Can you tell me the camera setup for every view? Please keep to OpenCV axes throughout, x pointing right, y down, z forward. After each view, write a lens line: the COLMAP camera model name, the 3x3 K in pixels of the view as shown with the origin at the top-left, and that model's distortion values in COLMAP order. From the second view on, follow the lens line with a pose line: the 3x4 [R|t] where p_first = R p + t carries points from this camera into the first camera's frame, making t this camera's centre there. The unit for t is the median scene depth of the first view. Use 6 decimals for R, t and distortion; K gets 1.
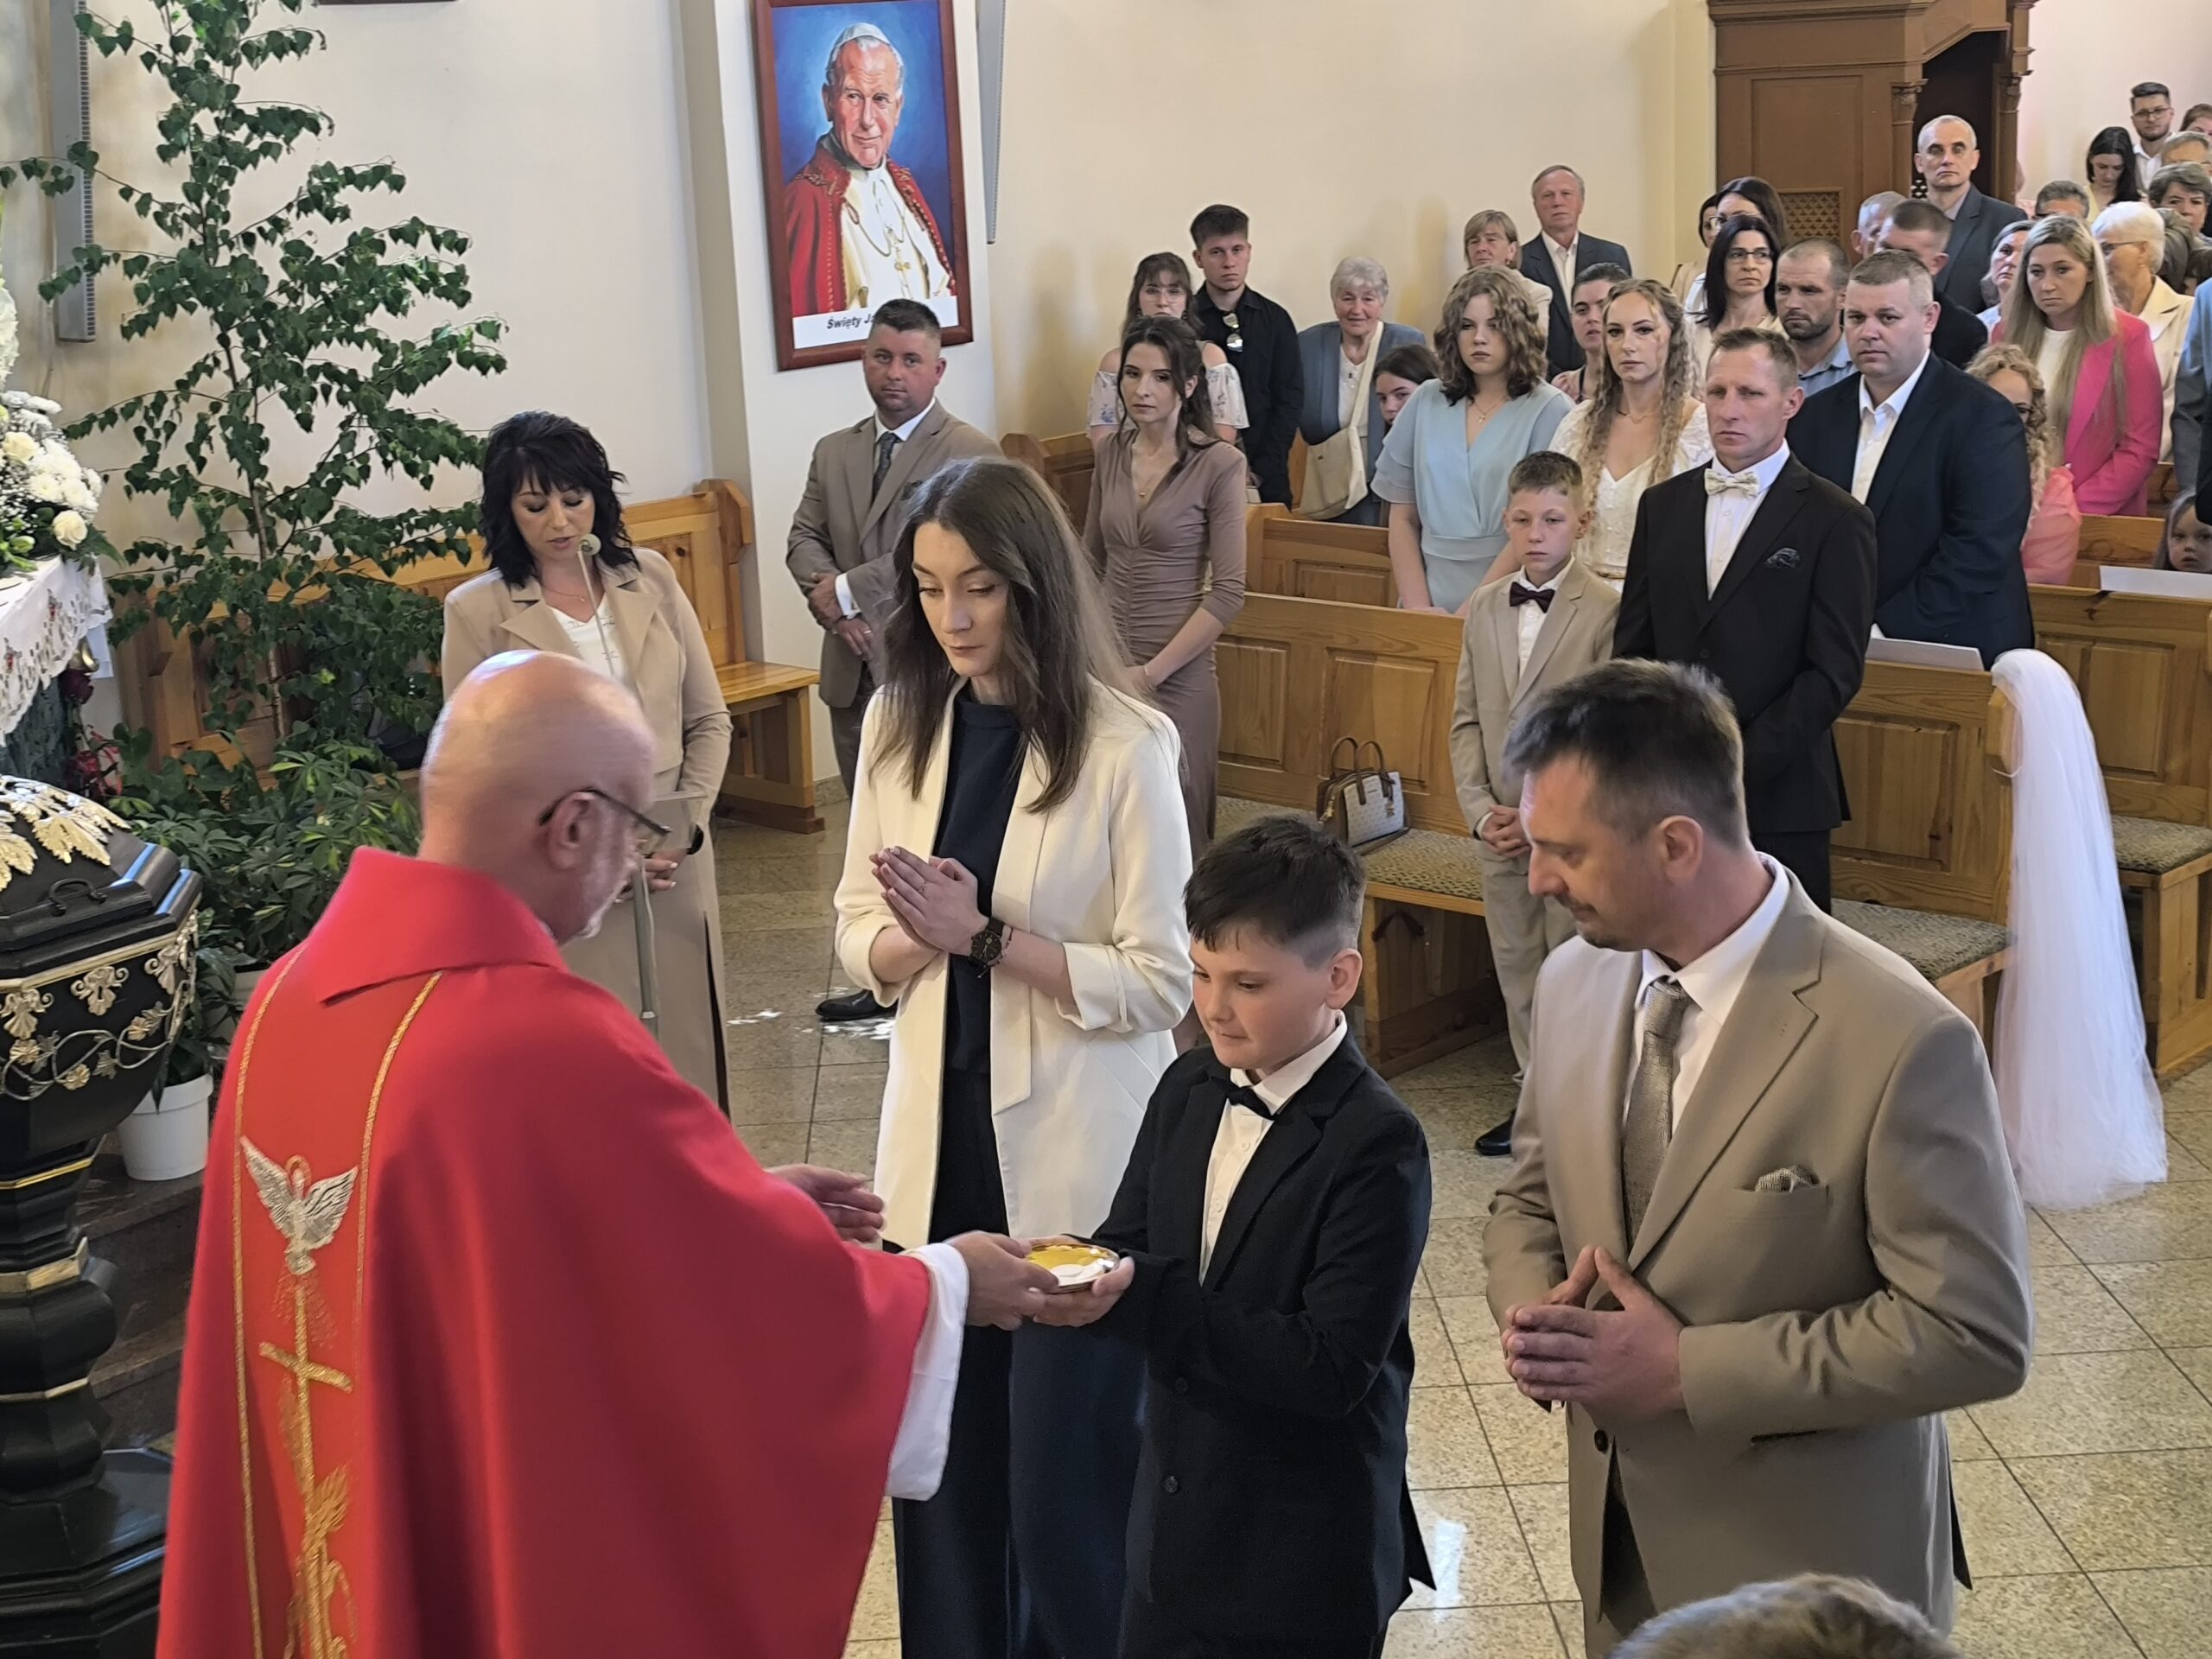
lens RADIAL K [[3371.1, 0, 1066.6], [0, 3371.1, 846.2], [0, 0, 1]] dist [0.154632, -0.529880]
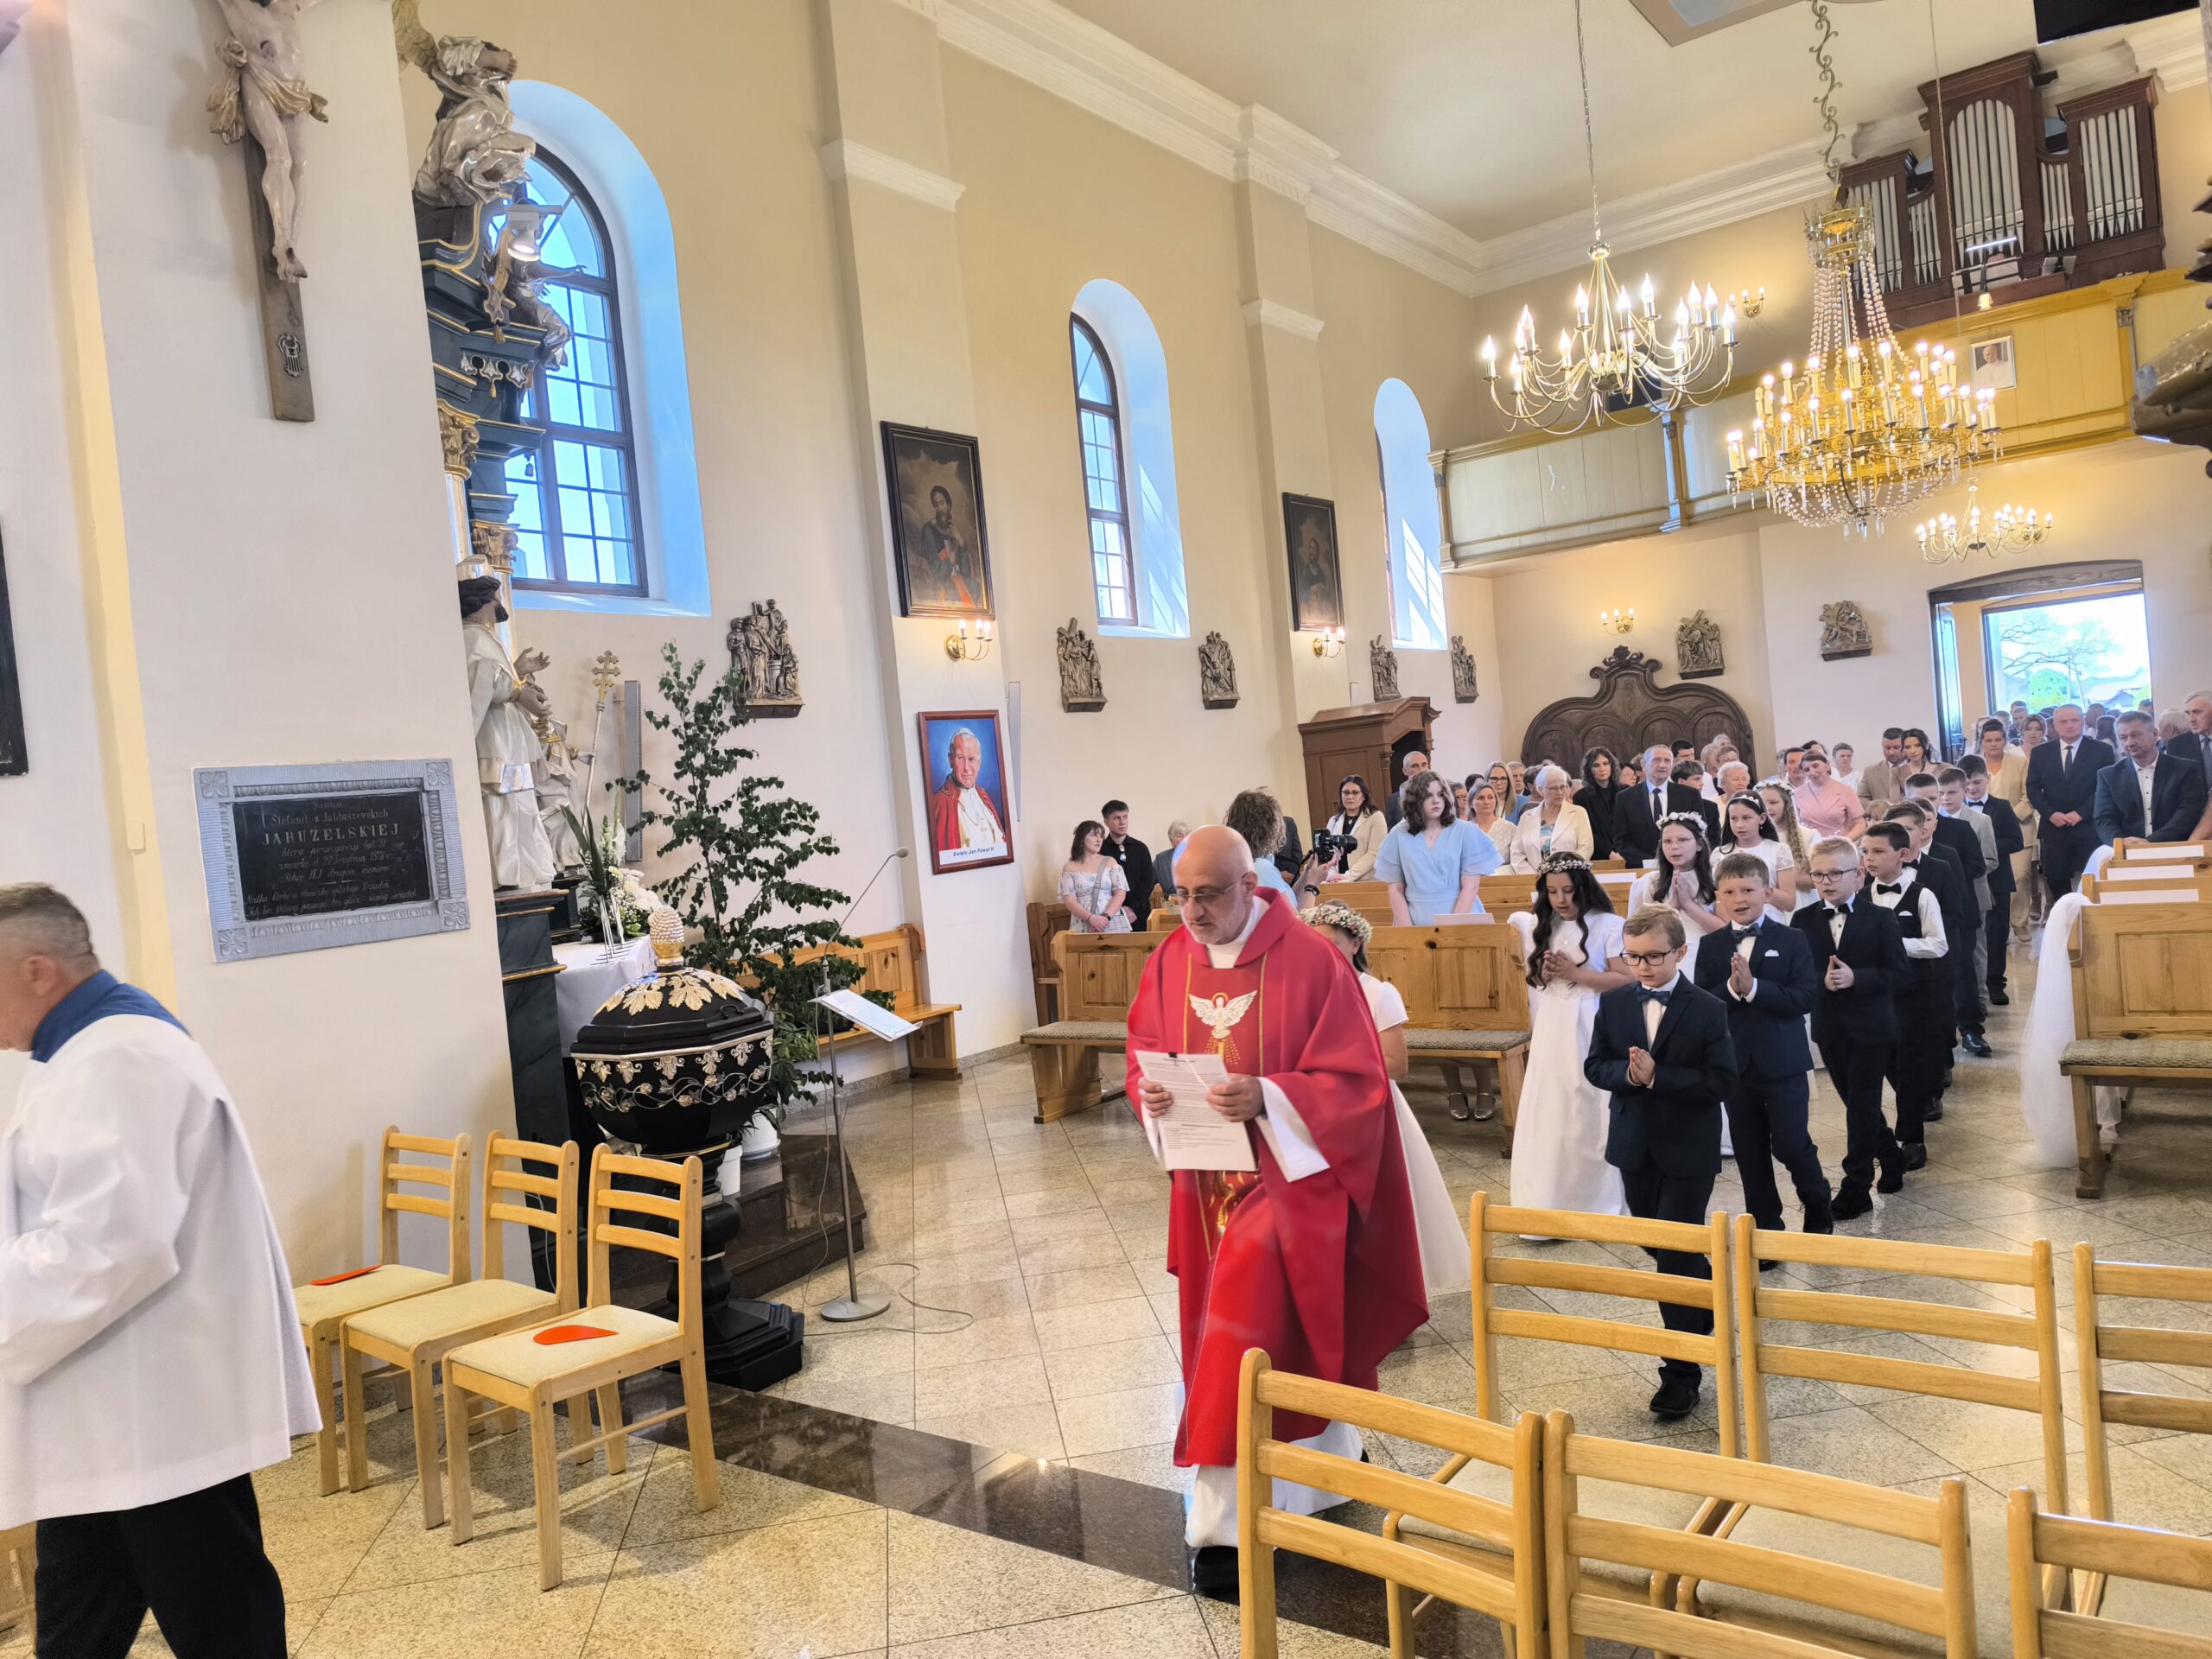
lens RADIAL K [[1545.6, 0, 1106.0], [0, 1545.6, 829.5], [0, 0, 1]] dist [0.099584, -0.137858]
pose [[0.993221, -0.050581, 0.104661, -0.094871], [0.074027, 0.969413, -0.234005, 0.099688], [-0.089623, 0.240167, 0.966586, -0.022174]]
